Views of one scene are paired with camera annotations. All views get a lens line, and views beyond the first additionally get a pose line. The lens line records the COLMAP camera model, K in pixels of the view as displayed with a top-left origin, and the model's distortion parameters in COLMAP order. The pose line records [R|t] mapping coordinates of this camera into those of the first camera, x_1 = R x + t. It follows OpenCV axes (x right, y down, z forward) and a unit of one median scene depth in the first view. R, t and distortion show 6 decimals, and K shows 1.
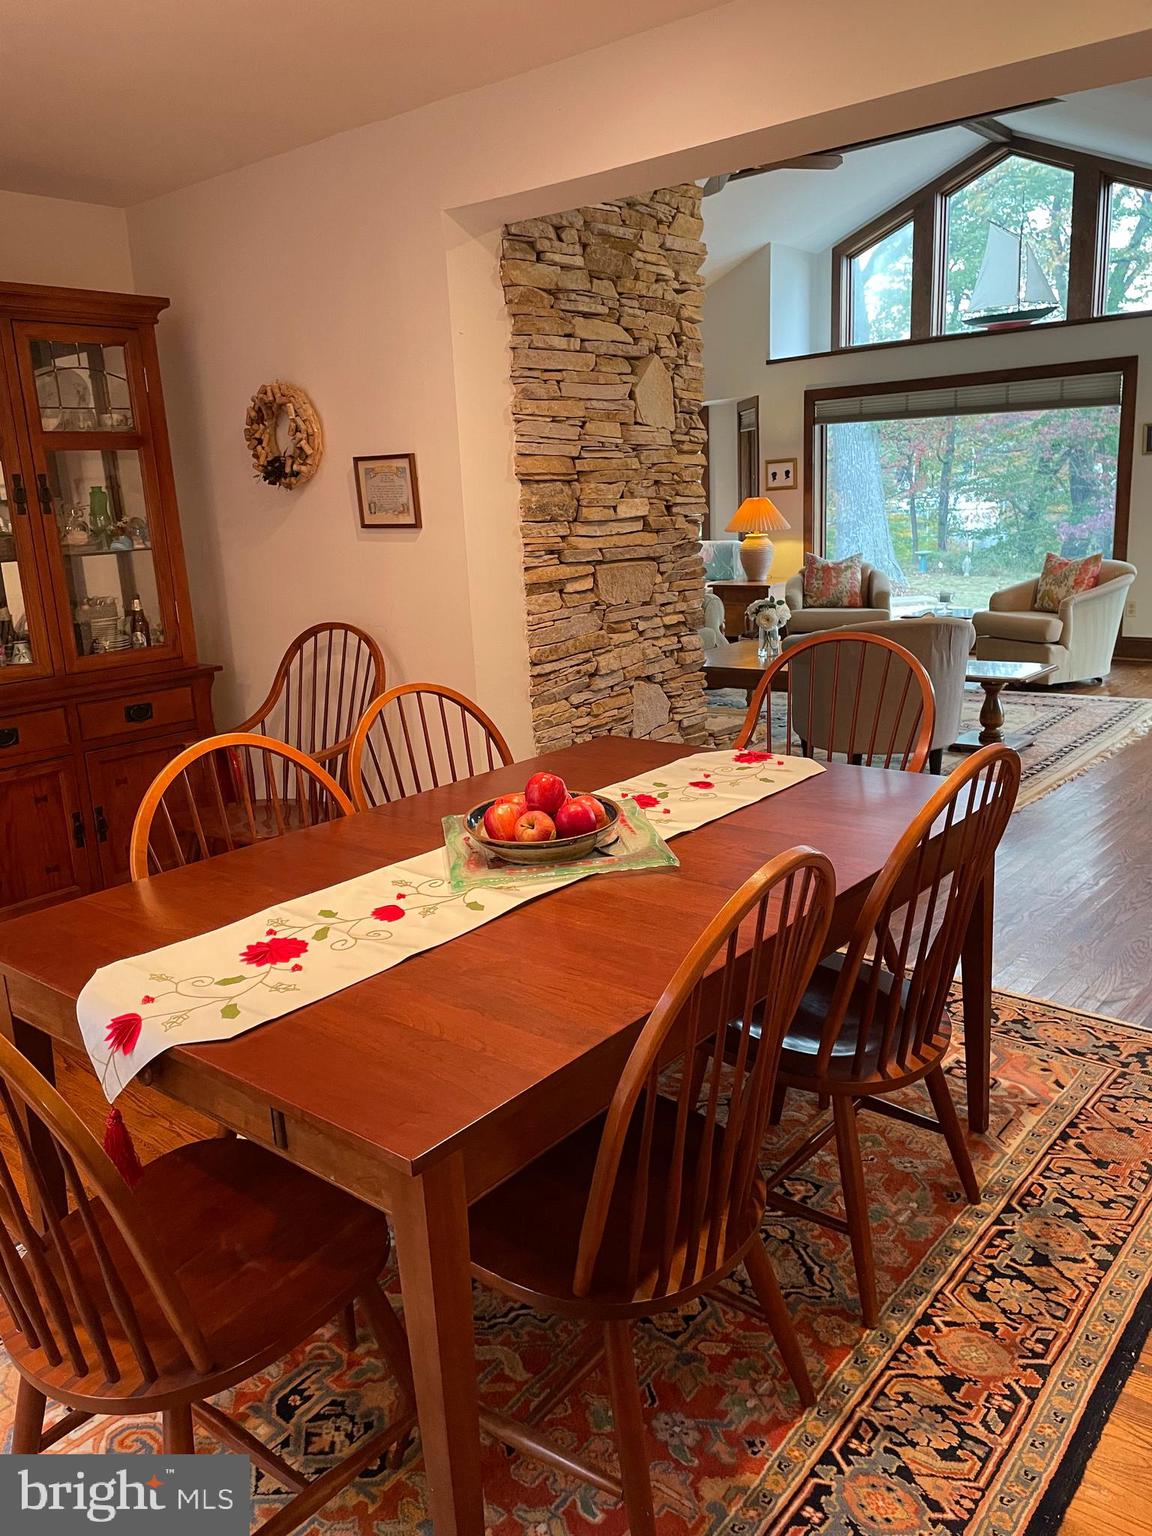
lens RADIAL K [[1157.9, 0, 573.9], [0, 1157.9, 767.5], [0, 0, 1]] dist [0.005384, -0.032753]
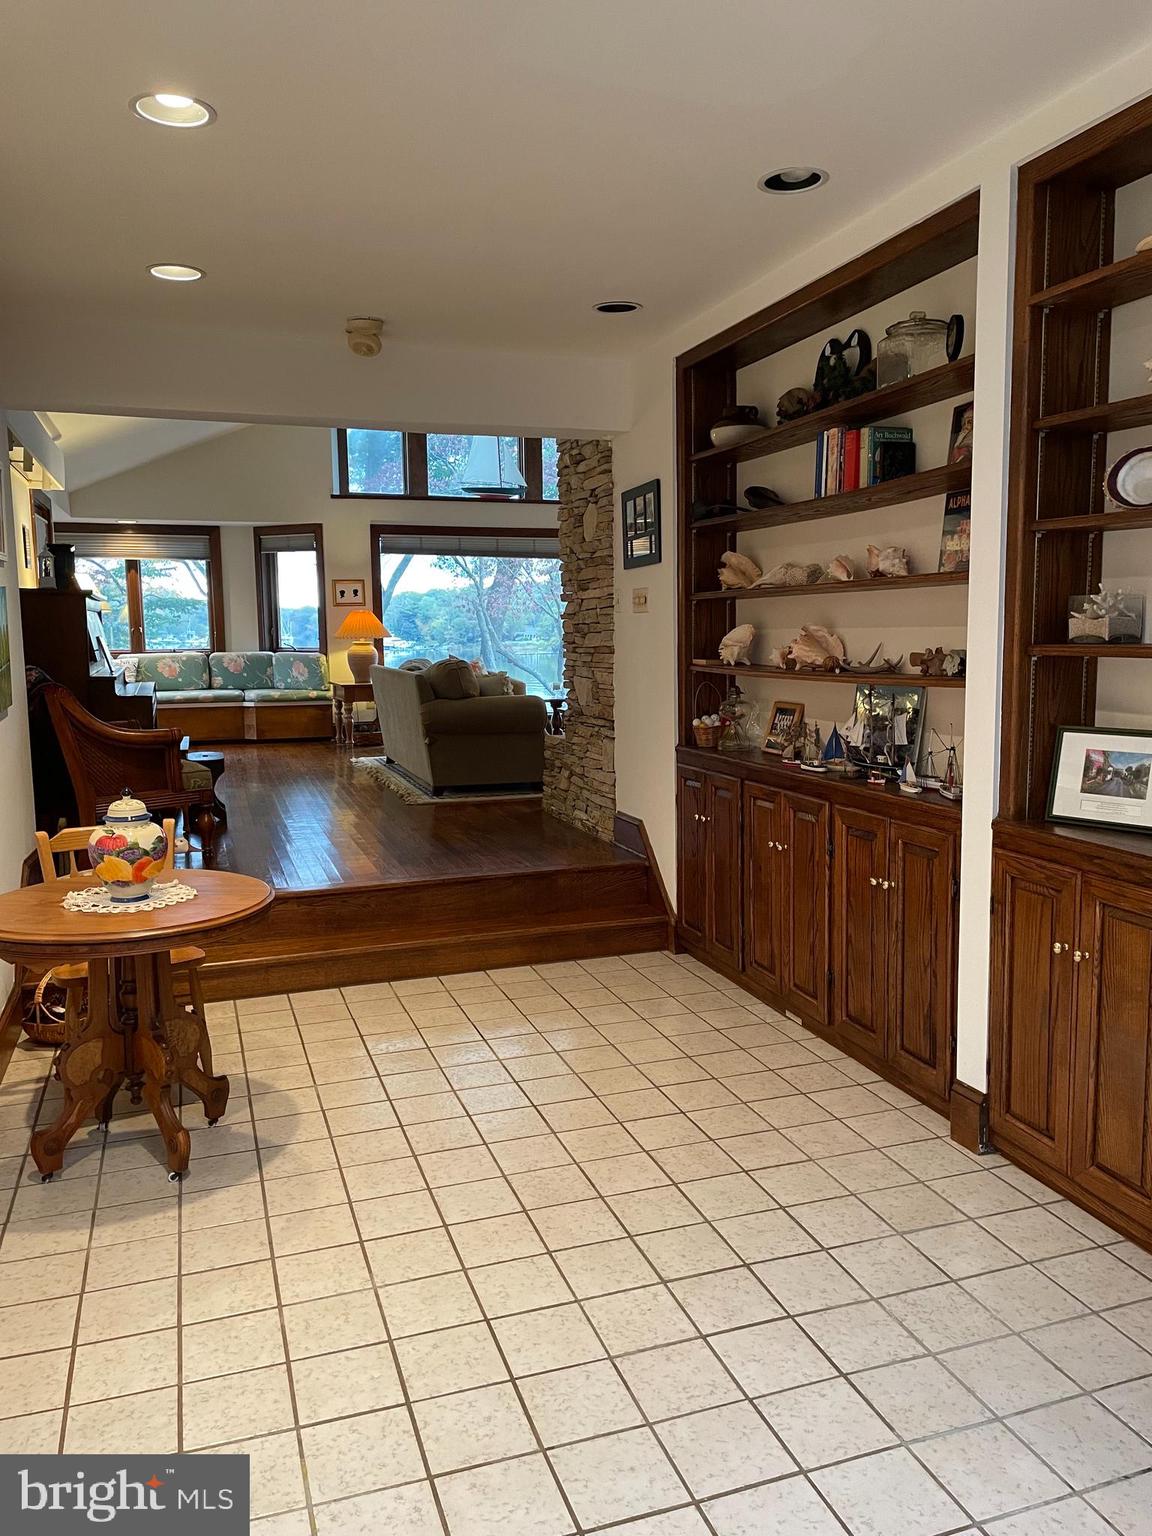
lens RADIAL K [[1157.9, 0, 578.2], [0, 1157.9, 766.5], [0, 0, 1]] dist [0.005384, -0.032753]
pose [[0.513629, -0.054558, 0.856276, -0.735921], [0.179278, 0.982772, -0.044920, 0.009389], [-0.839074, 0.176584, 0.514561, 0.261931]]
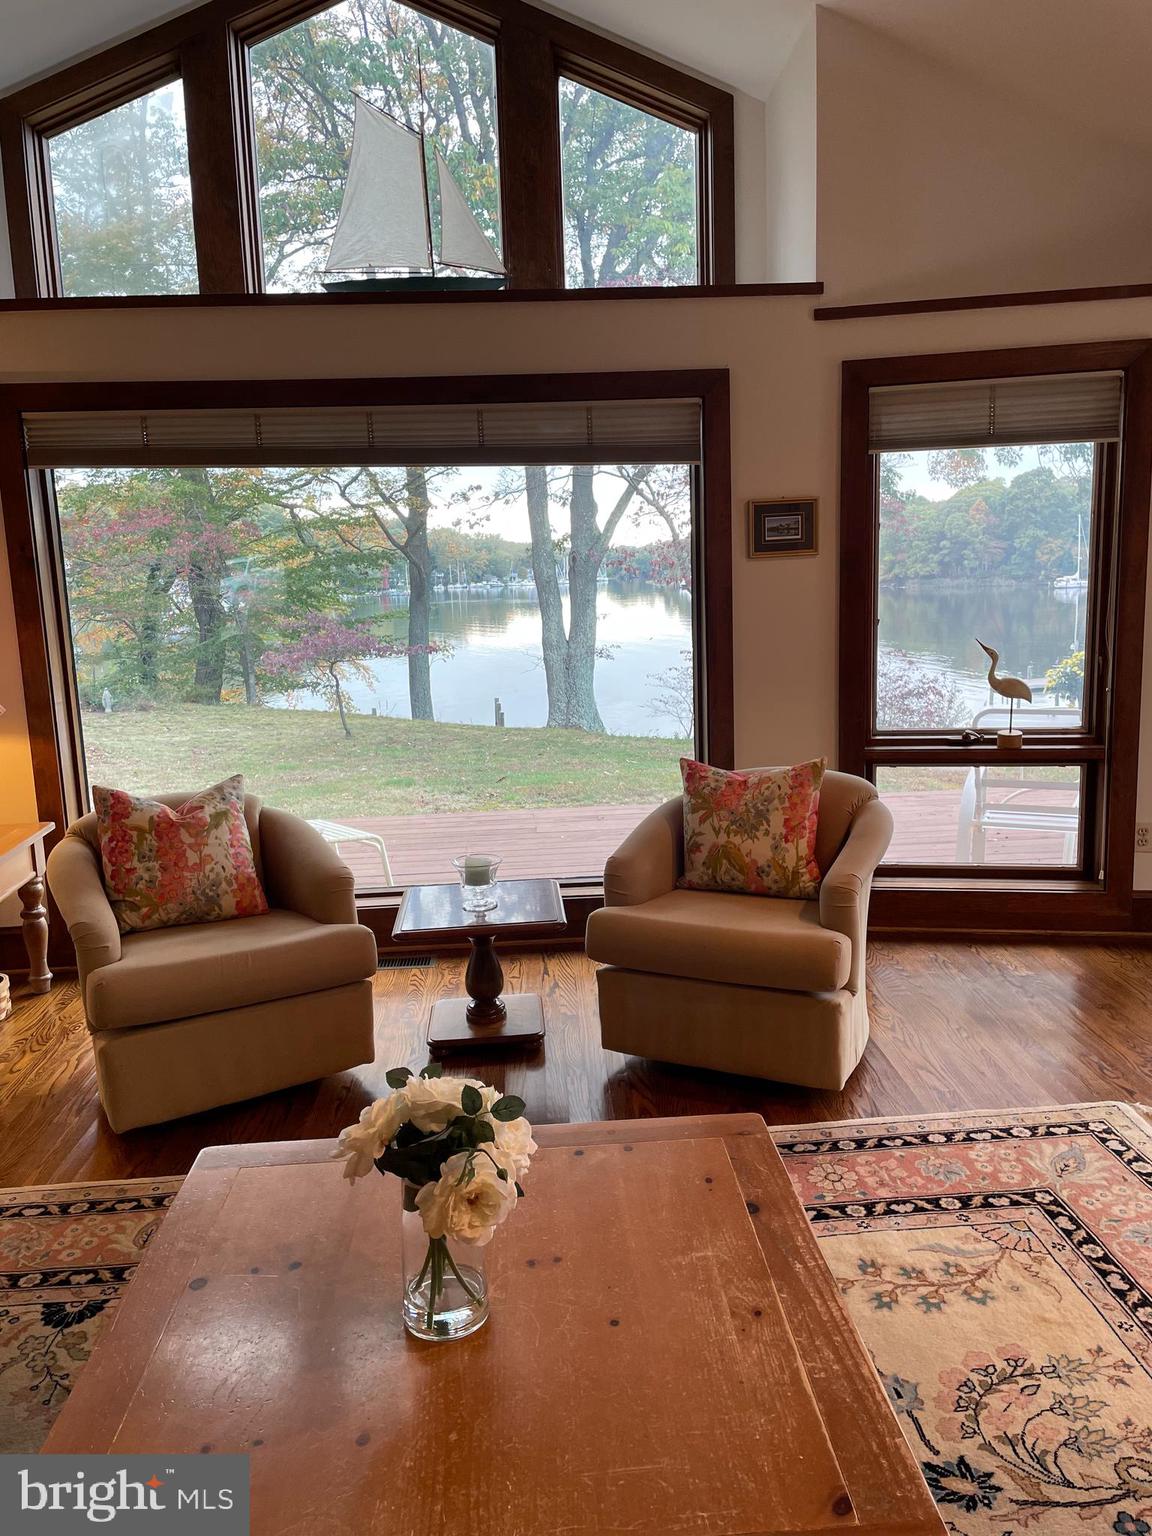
lens RADIAL K [[1157.9, 0, 574.4], [0, 1157.9, 774.8], [0, 0, 1]] dist [0.005384, -0.032753]
pose [[0.726653, -0.092112, 0.680802, 0.054398], [0.153912, 0.987609, -0.030654, -0.141254], [-0.669542, 0.127058, 0.731826, 0.573073]]
